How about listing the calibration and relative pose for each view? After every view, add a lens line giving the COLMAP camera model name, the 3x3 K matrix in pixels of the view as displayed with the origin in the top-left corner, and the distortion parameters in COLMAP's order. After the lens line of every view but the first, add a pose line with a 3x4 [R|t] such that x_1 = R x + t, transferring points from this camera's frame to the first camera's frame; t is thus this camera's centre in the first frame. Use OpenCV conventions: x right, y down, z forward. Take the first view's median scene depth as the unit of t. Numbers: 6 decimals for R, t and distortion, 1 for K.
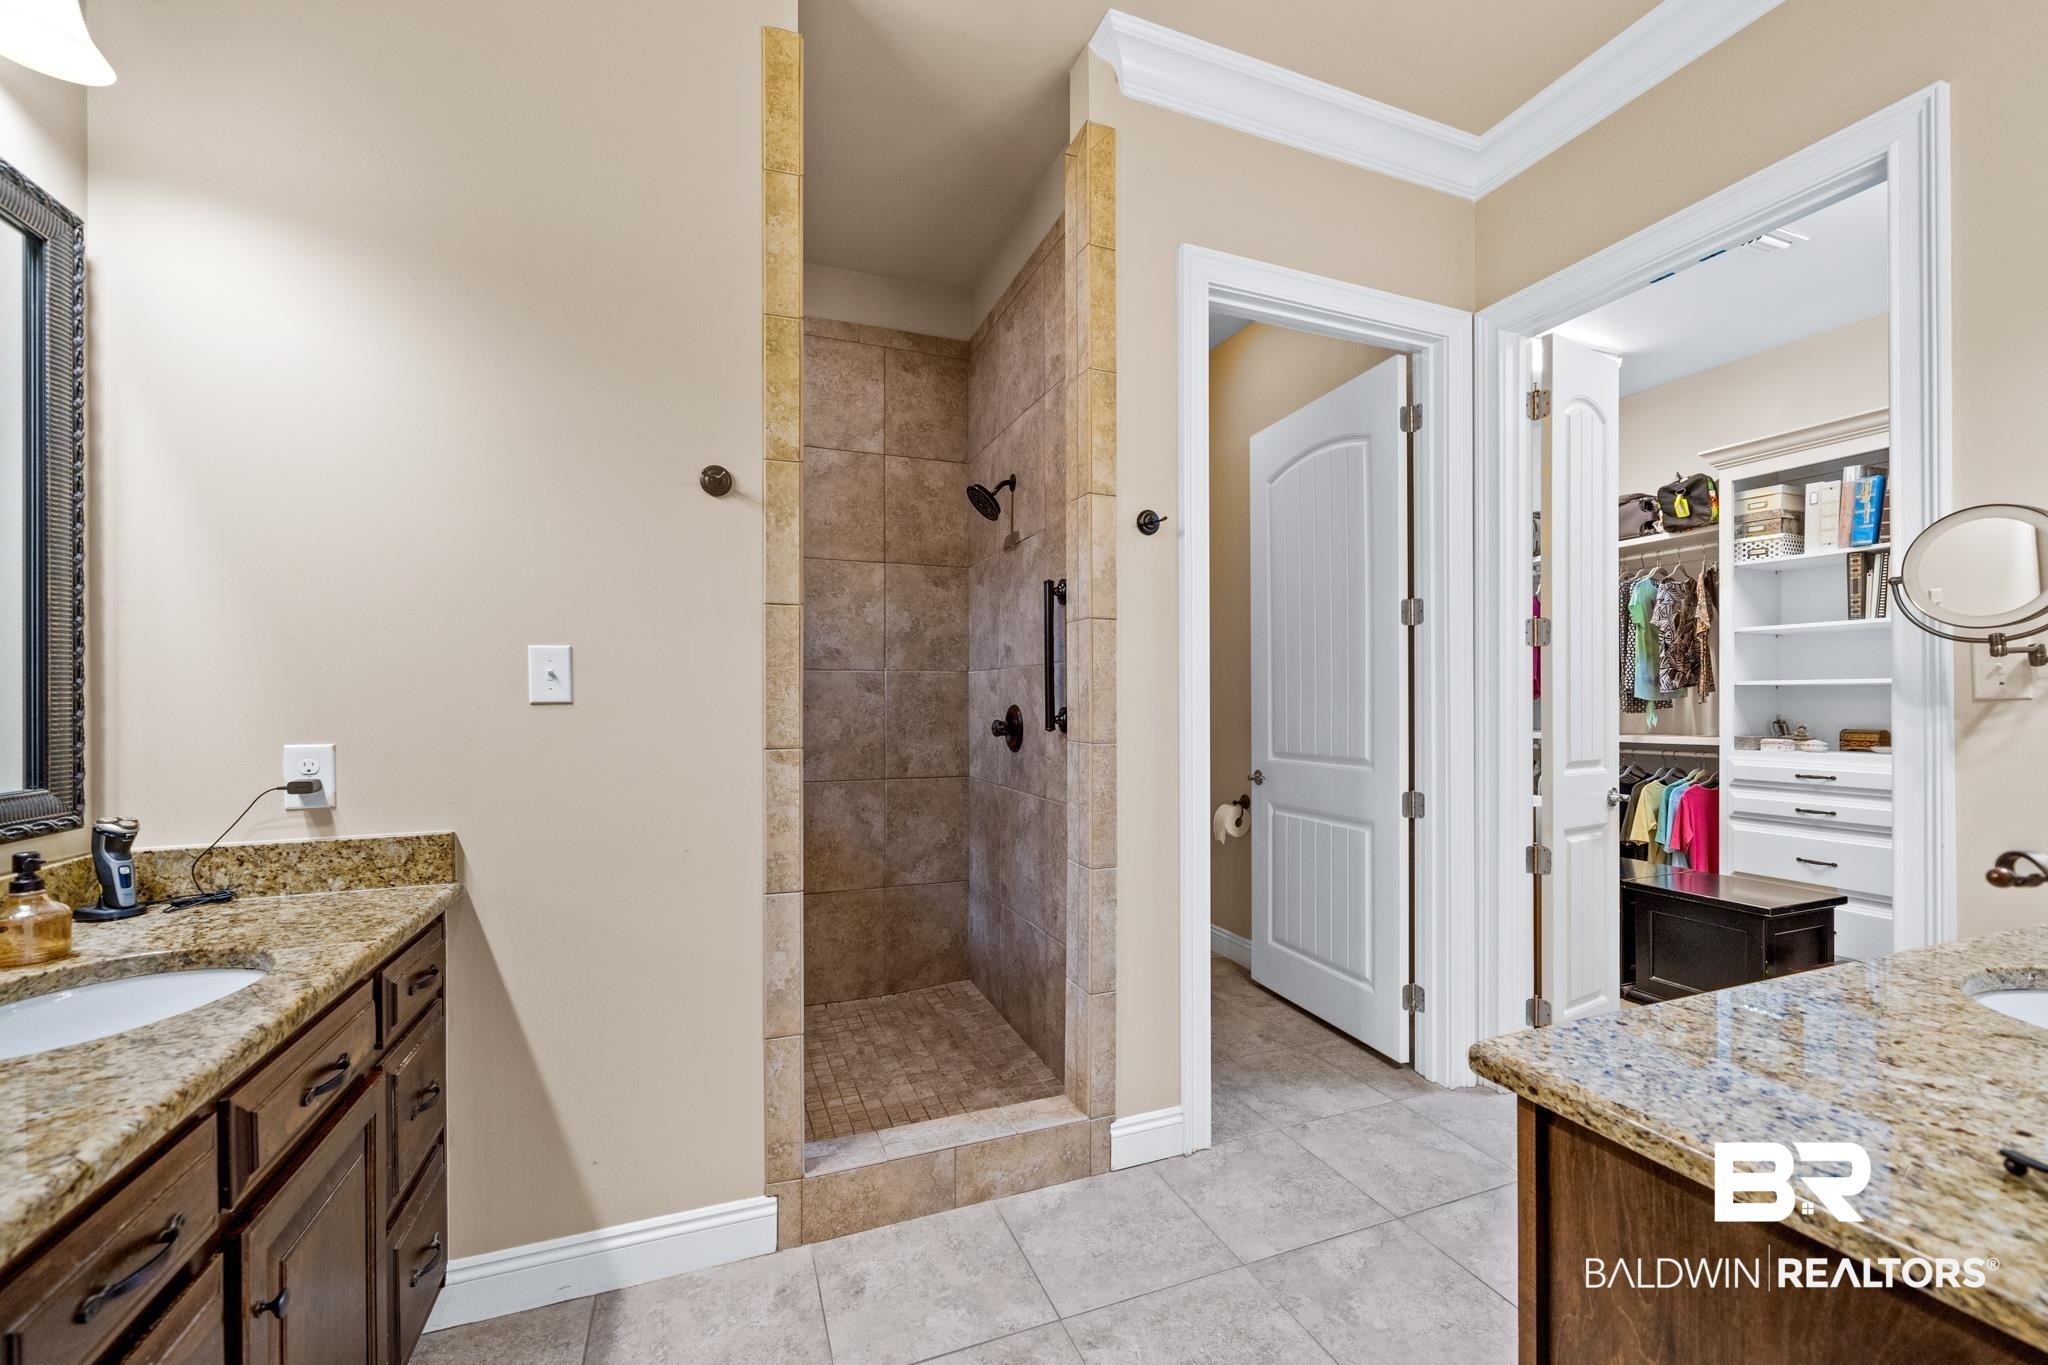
lens RADIAL K [[827.5, 0, 1025.8], [0, 827.5, 698.1], [0, 0, 1]] dist [0.000500, 0.000497]
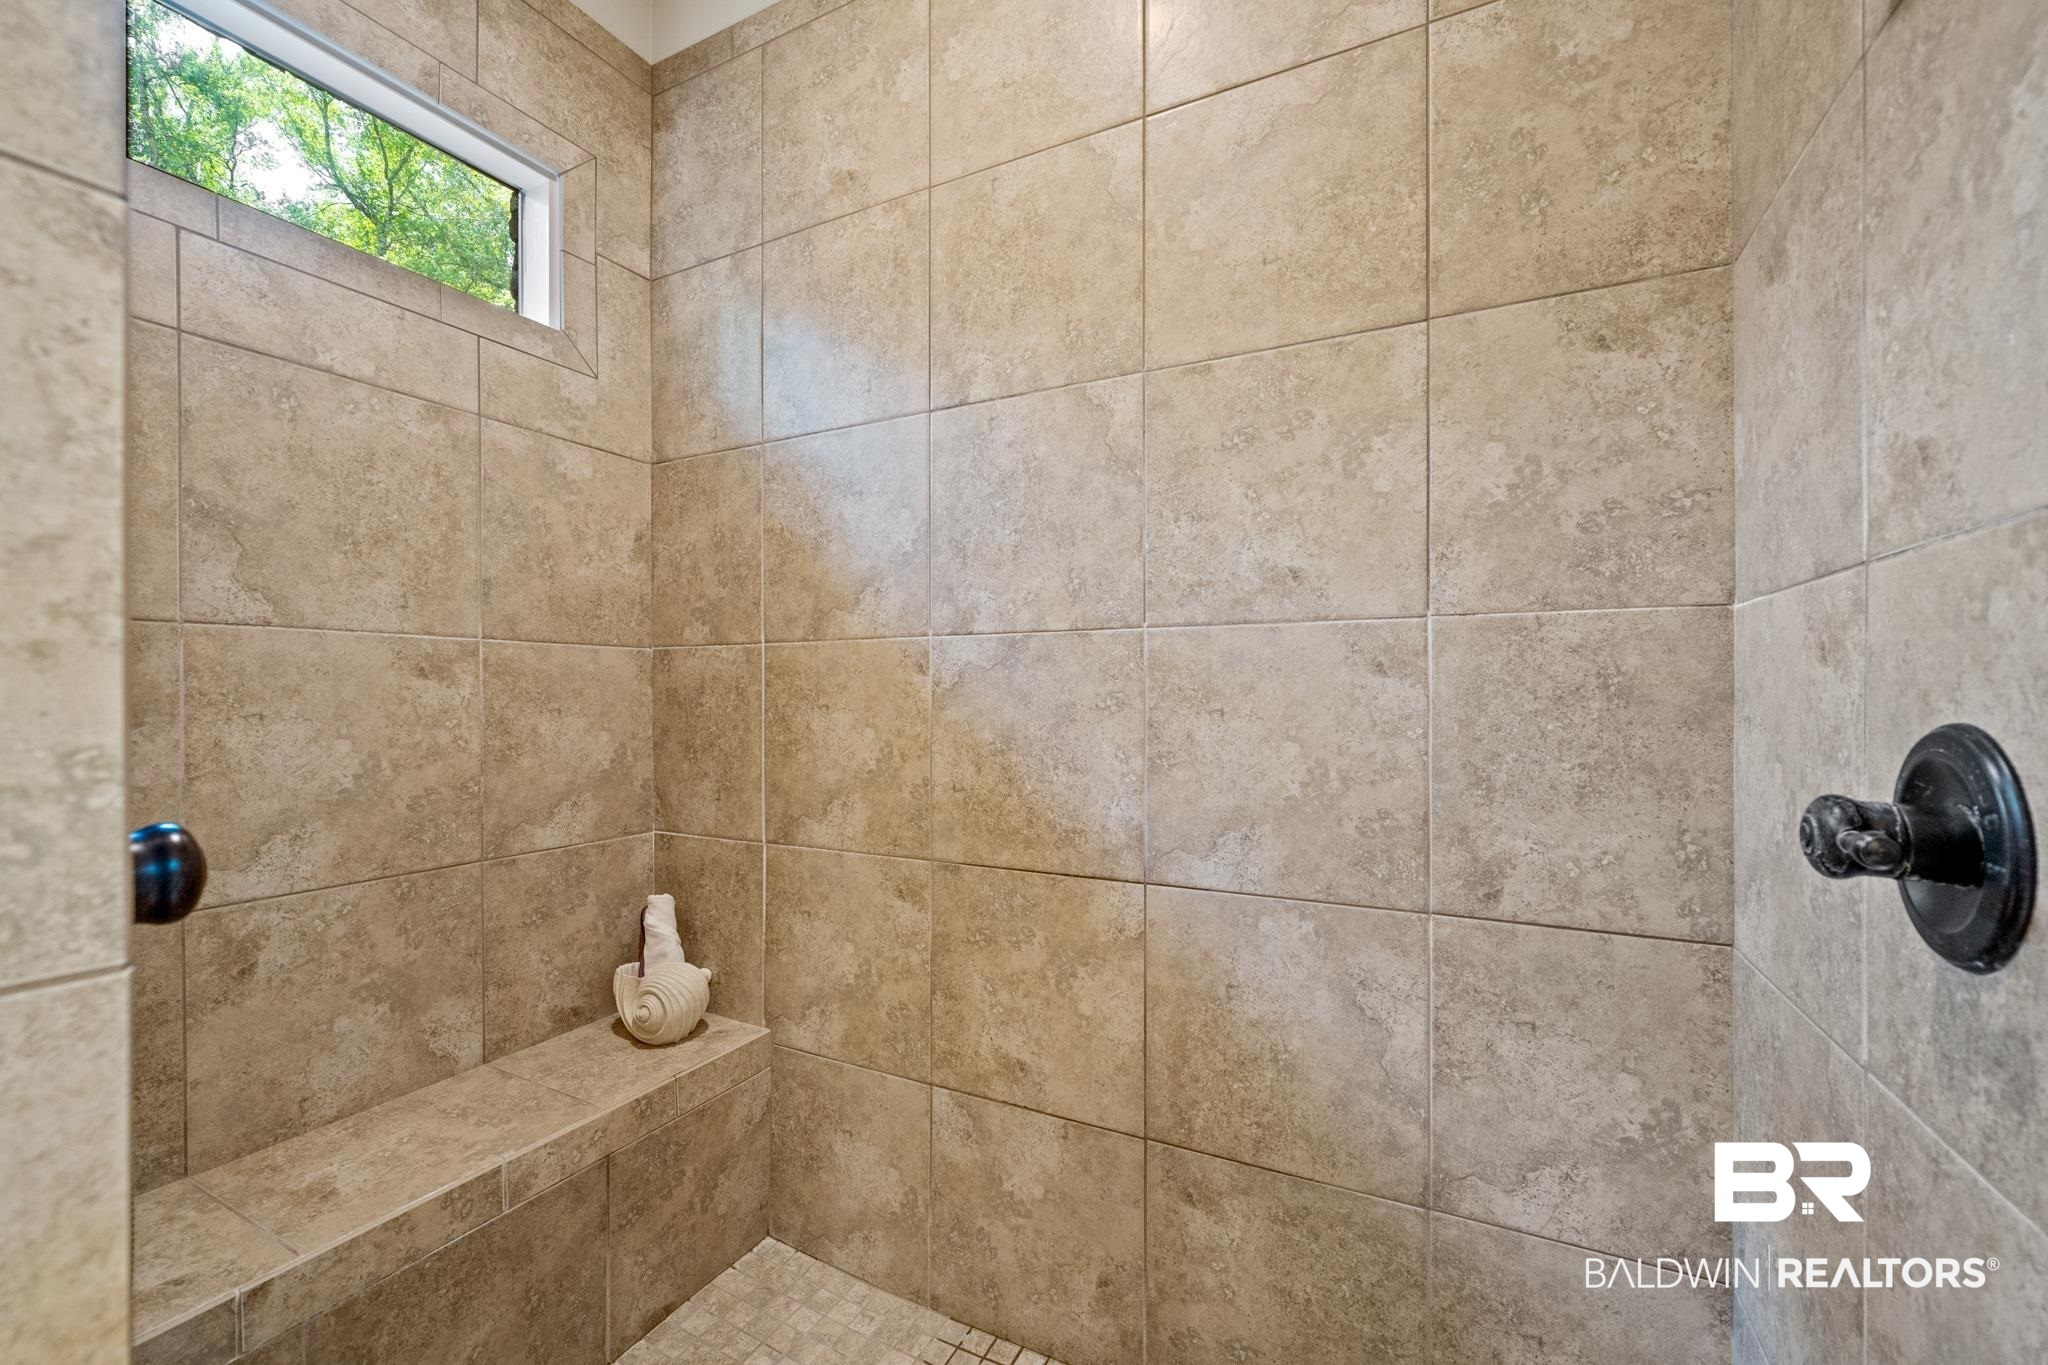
lens RADIAL K [[827.5, 0, 1037.4], [0, 827.5, 694.9], [0, 0, 1]] dist [0.000500, 0.000497]
pose [[0.664068, 0.002321, -0.747668, -0.011392], [0.005235, 0.999956, 0.007753, -0.001970], [0.747654, -0.009063, 0.664027, 0.627777]]
